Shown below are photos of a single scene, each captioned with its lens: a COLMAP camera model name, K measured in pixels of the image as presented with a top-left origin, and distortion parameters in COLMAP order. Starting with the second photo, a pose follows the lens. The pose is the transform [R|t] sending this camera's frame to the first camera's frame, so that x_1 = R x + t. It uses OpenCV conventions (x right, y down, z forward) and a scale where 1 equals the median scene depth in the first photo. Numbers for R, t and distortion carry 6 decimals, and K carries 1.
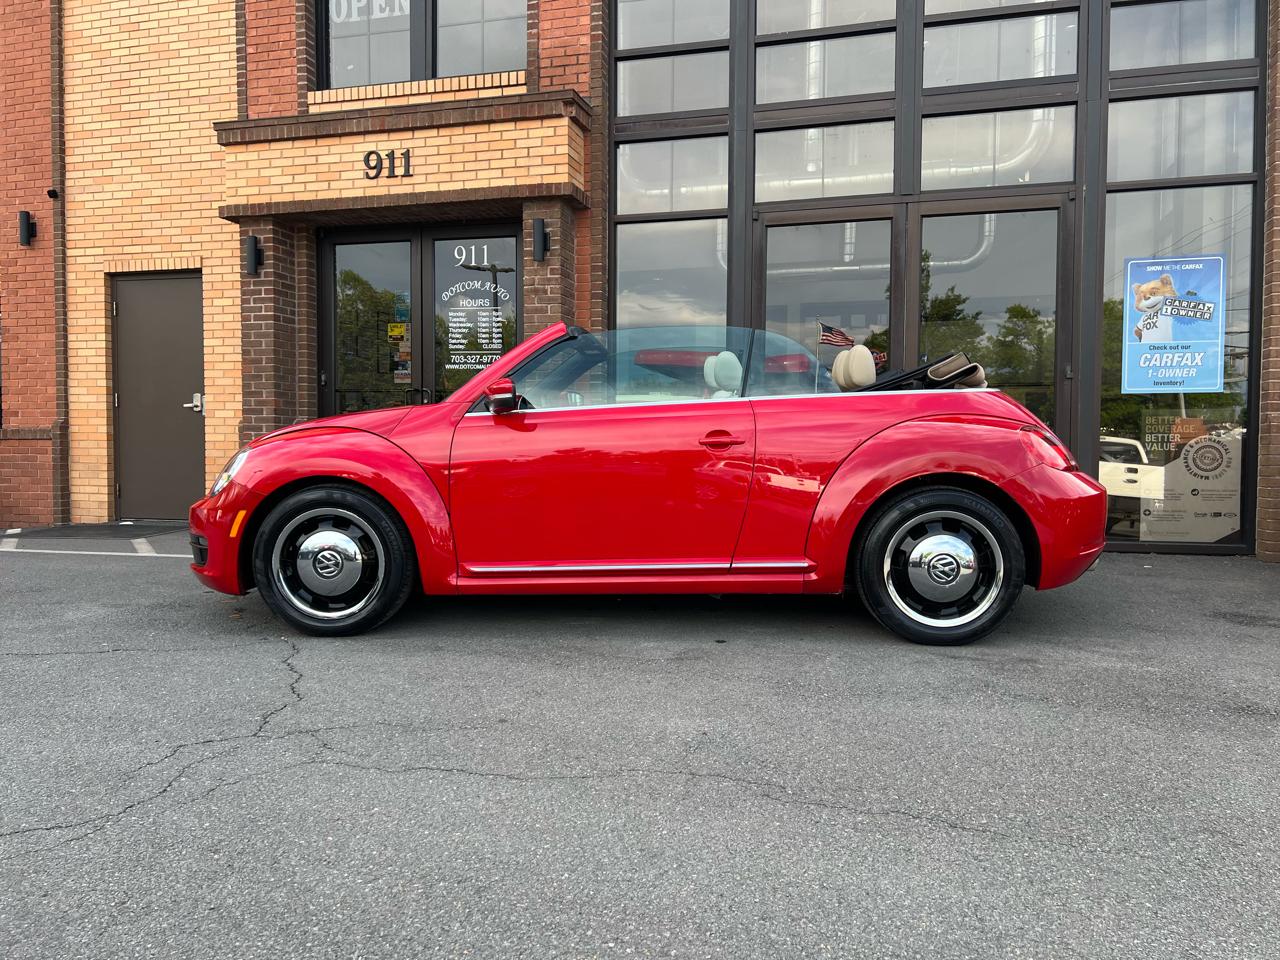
lens RADIAL K [[957.3, 0, 643.3], [0, 957.3, 485.3], [0, 0, 1]] dist [0.053831, -0.062224]
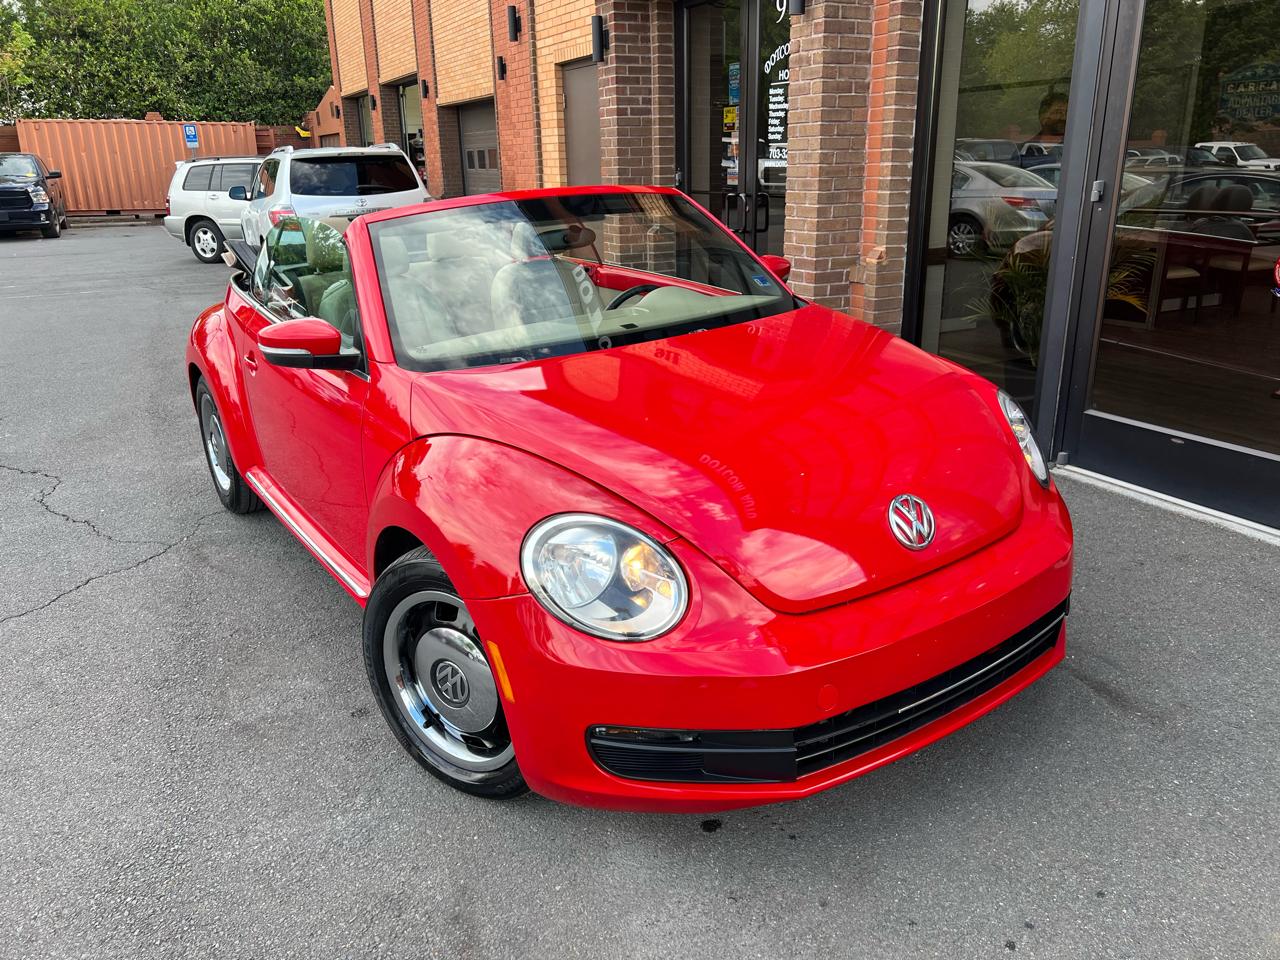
lens RADIAL K [[961.6, 0, 648.8], [0, 961.6, 483.7], [0, 0, 1]] dist [0.046883, -0.053628]
pose [[0.673487, 0.216194, -0.706878, 0.356327], [-0.003256, 0.957133, 0.289630, -0.105017], [0.739192, -0.192760, 0.645321, 0.378935]]
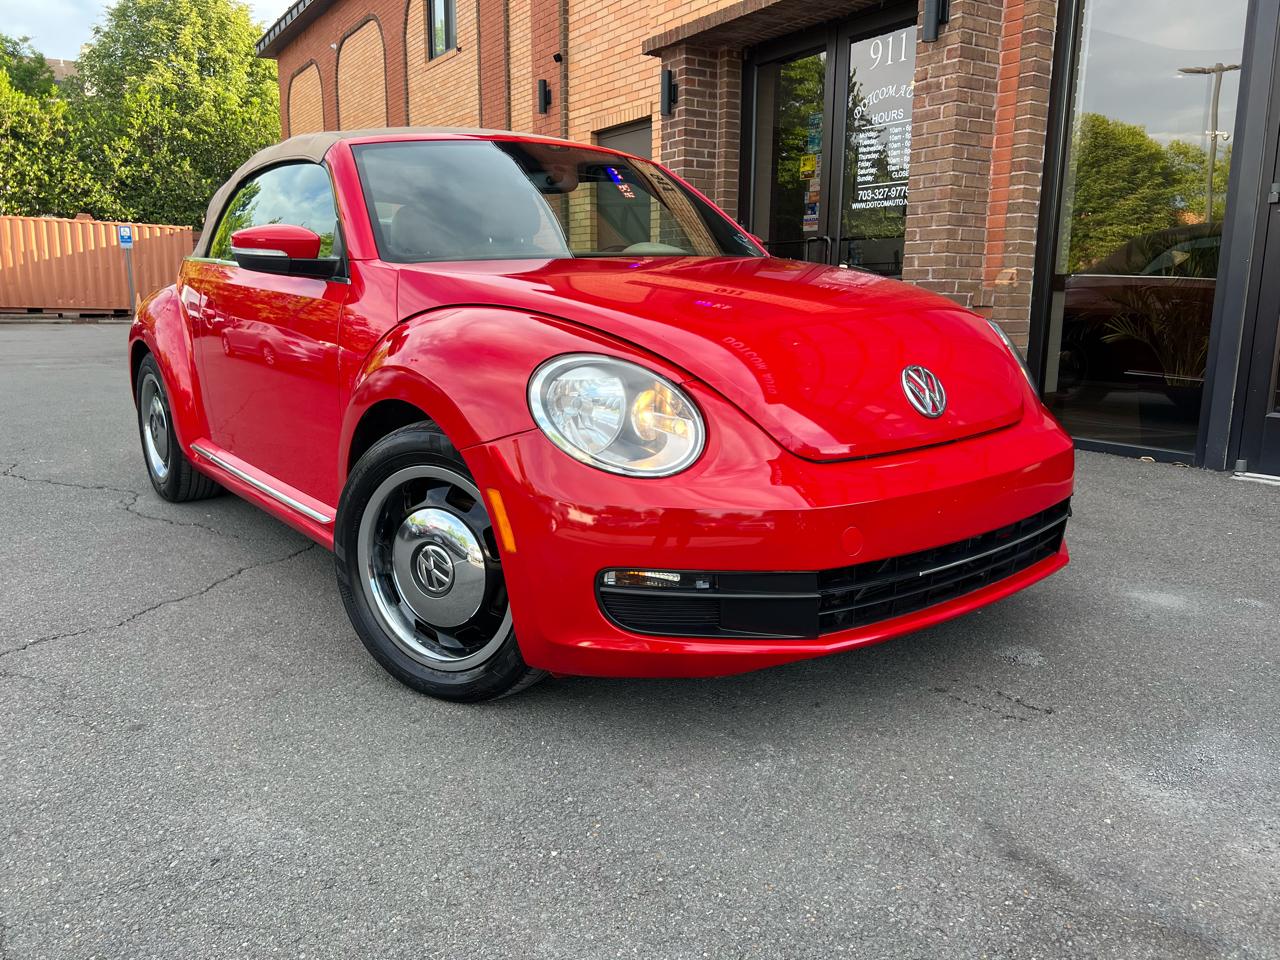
lens RADIAL K [[960.8, 0, 643.5], [0, 960.8, 480.9], [0, 0, 1]] dist [0.046926, -0.050380]
pose [[0.738333, 0.126766, -0.662416, 0.226906], [-0.027653, 0.987041, 0.158067, -0.022745], [0.673869, -0.098388, 0.732271, 0.291109]]
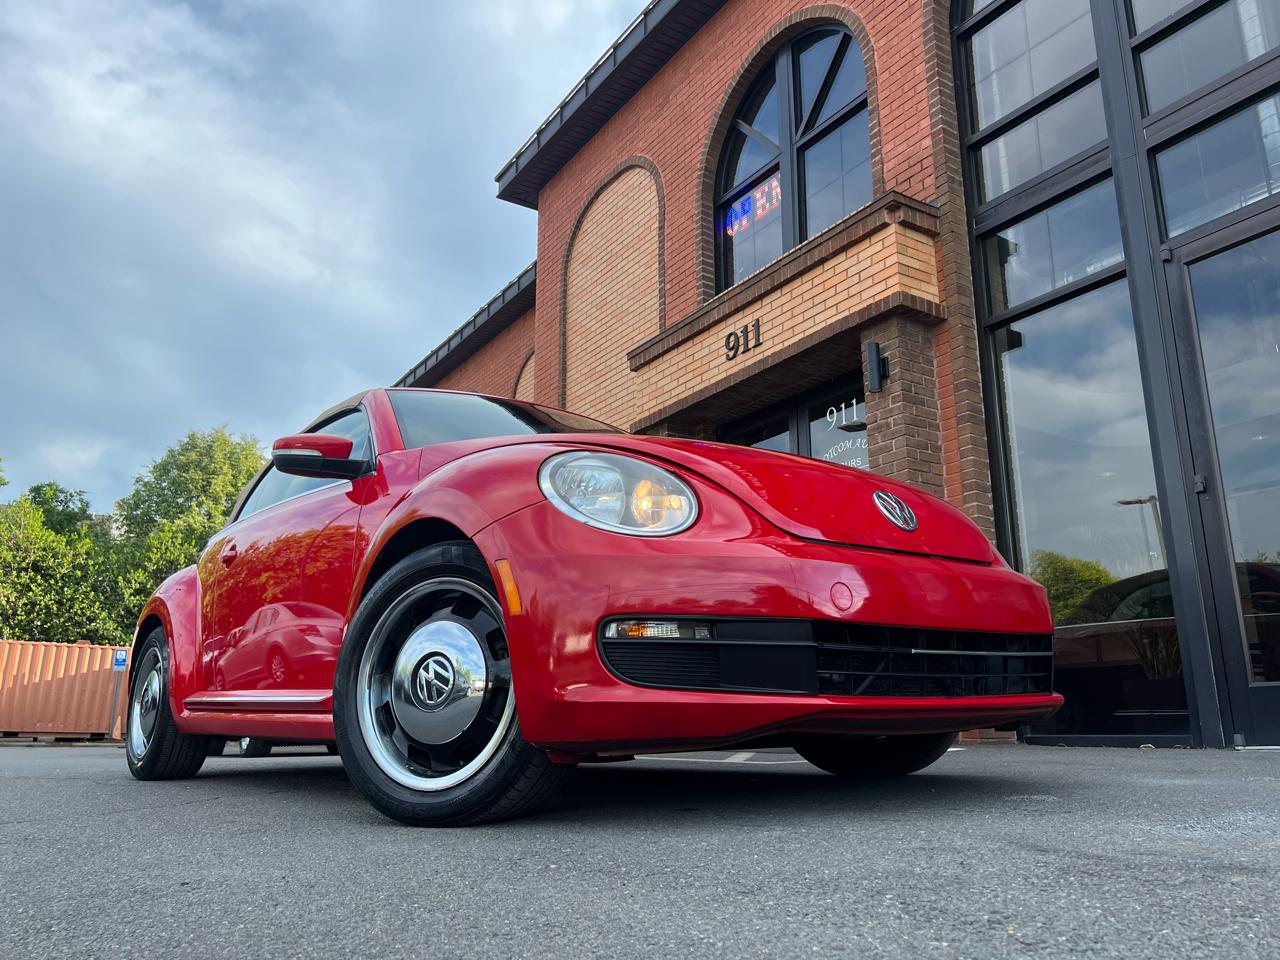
lens RADIAL K [[957.7, 0, 636.6], [0, 957.7, 486.4], [0, 0, 1]] dist [0.062171, -0.064650]
pose [[0.743829, -0.174453, -0.645201, 0.236485], [-0.020840, 0.958812, -0.283274, 0.074630], [0.668045, 0.224154, 0.709557, 0.278551]]
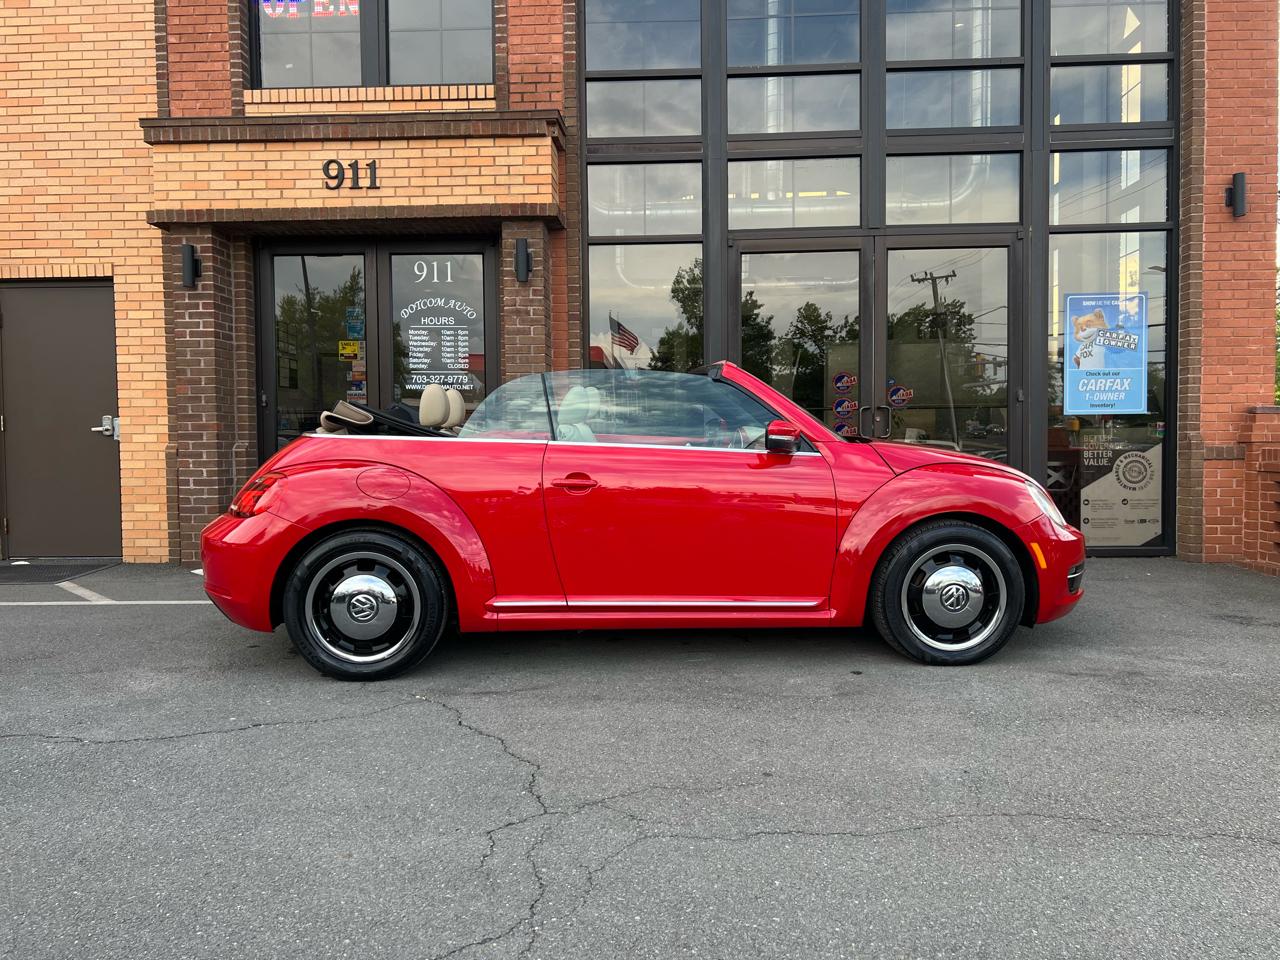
lens RADIAL K [[960.8, 0, 643.5], [0, 960.8, 480.9], [0, 0, 1]] dist [0.046926, -0.050380]
pose [[0.976185, -0.022180, 0.215805, -0.189735], [0.022595, 0.999745, 0.000542, -0.026159], [-0.215762, 0.004347, 0.976436, 0.013950]]
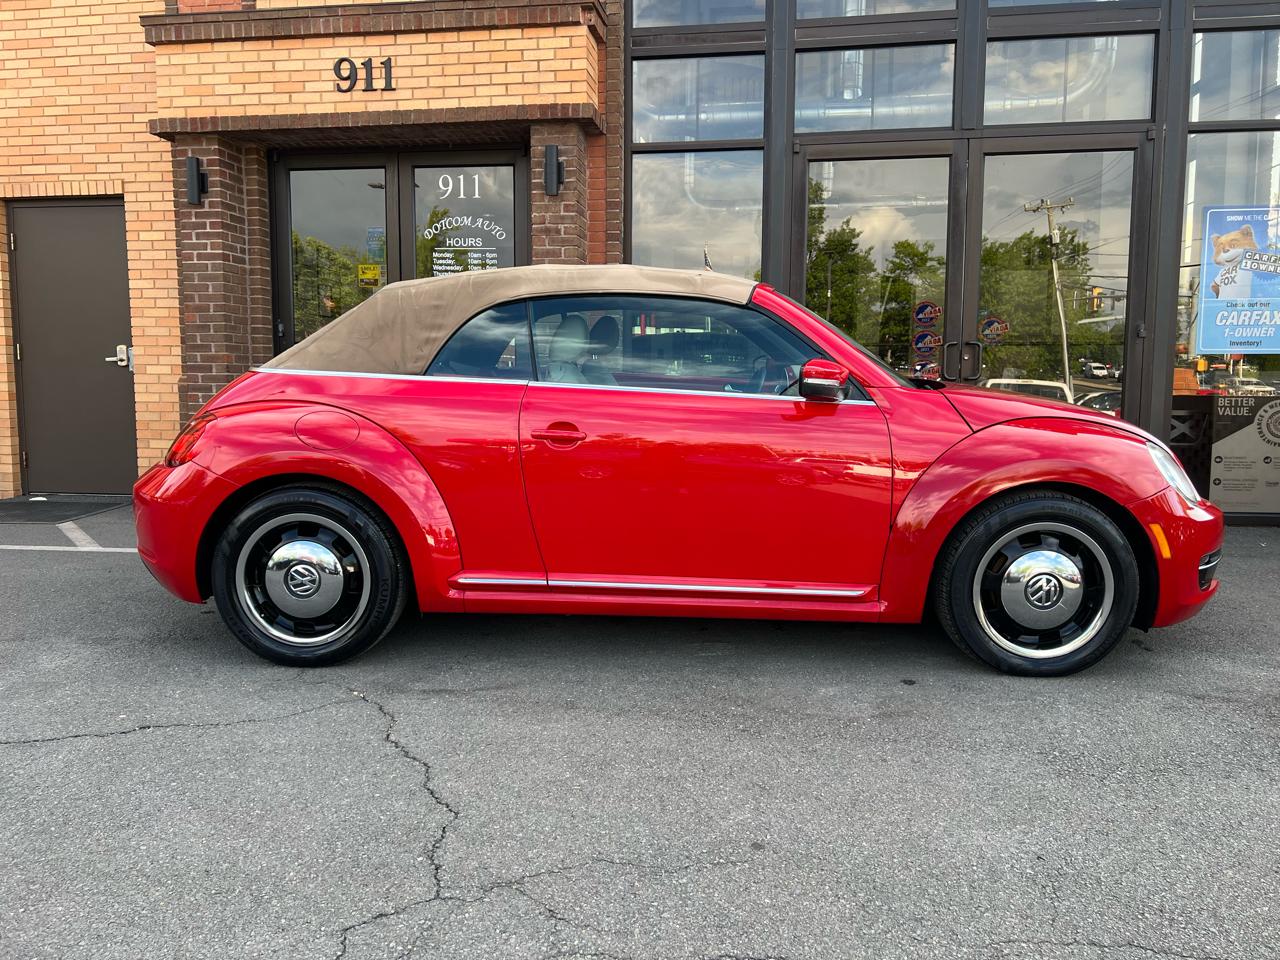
lens RADIAL K [[961.2, 0, 636.4], [0, 961.2, 471.5], [0, 0, 1]] dist [0.050759, -0.055668]
pose [[0.993479, -0.012399, 0.113342, -0.125011], [0.005991, 0.998373, 0.056704, -0.033319], [-0.113860, -0.055656, 0.991937, 0.112524]]
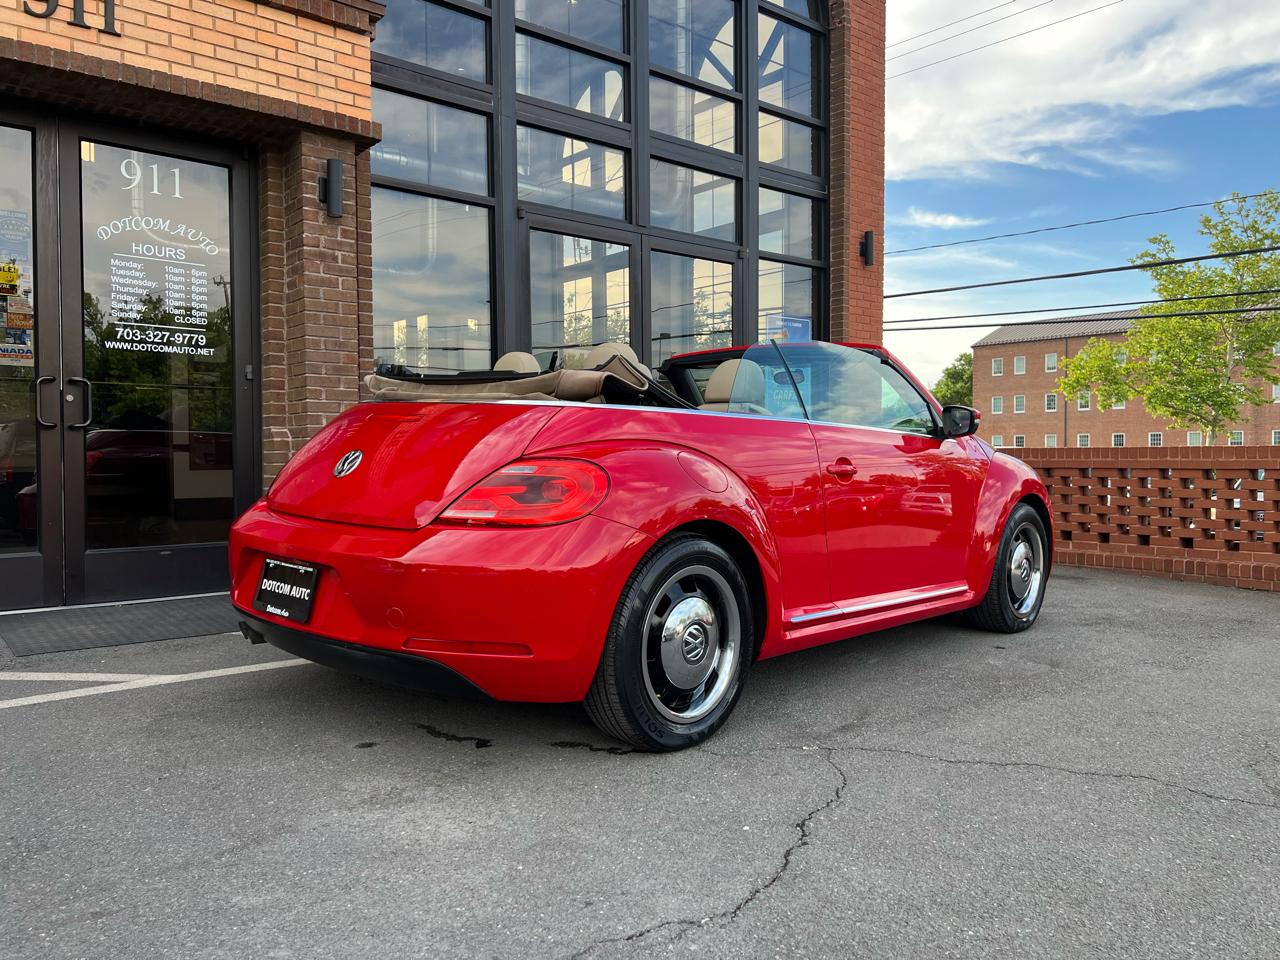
lens RADIAL K [[965.4, 0, 642.7], [0, 965.4, 473.9], [0, 0, 1]] dist [0.049446, -0.053973]
pose [[0.564293, -0.025385, 0.825184, -0.551710], [0.038281, 0.999257, 0.004562, -0.029421], [-0.824687, 0.029014, 0.564845, 0.363403]]
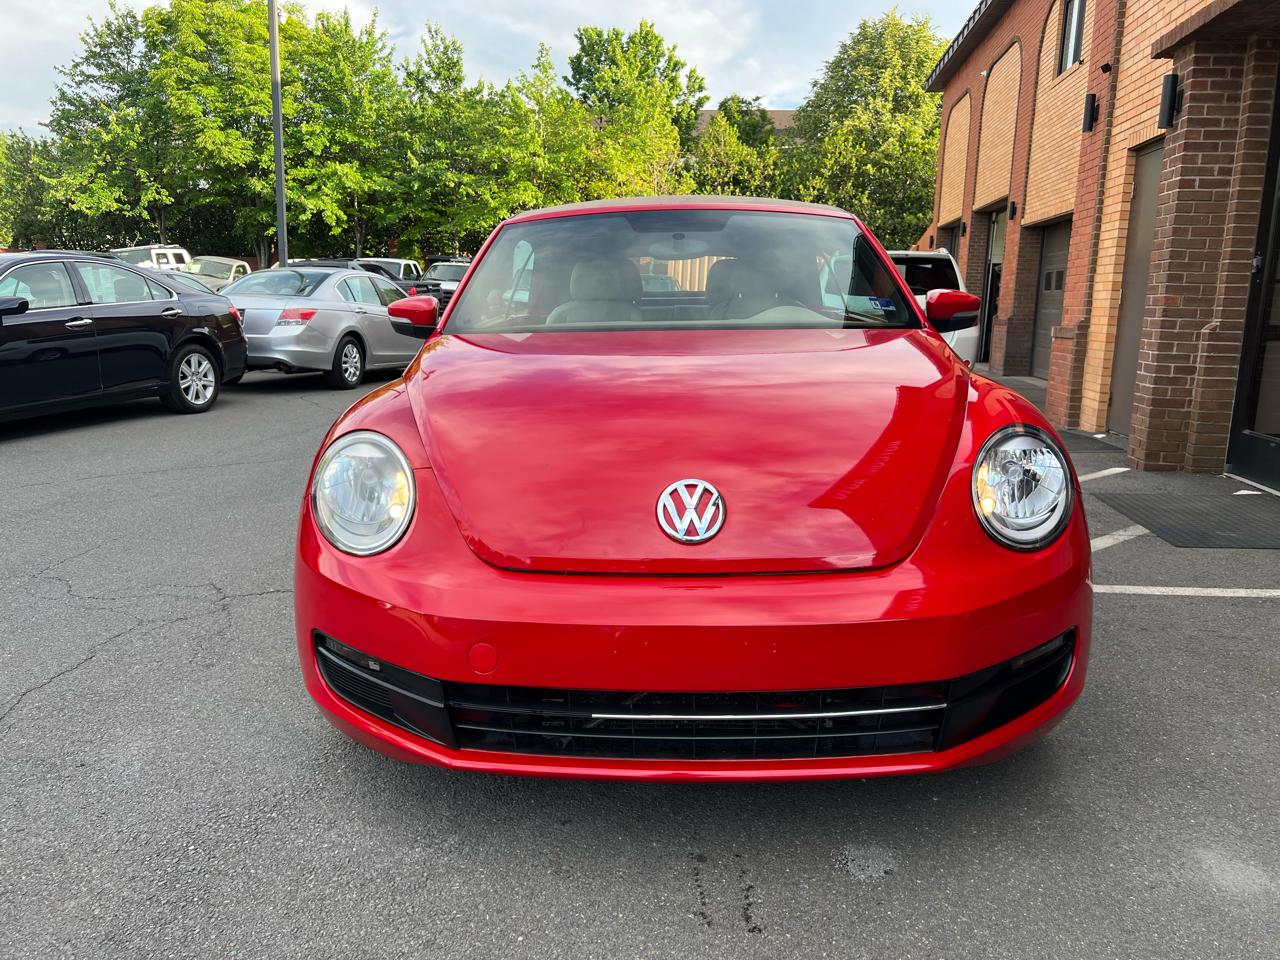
lens RADIAL K [[959.6, 0, 640.0], [0, 959.6, 480.0], [0, 0, 1]] dist [0.047864, -0.054836]
pose [[0.135602, 0.176851, -0.974852, 0.328764], [-0.061261, 0.983554, 0.169908, -0.052833], [0.988868, 0.036681, 0.144206, 0.502624]]
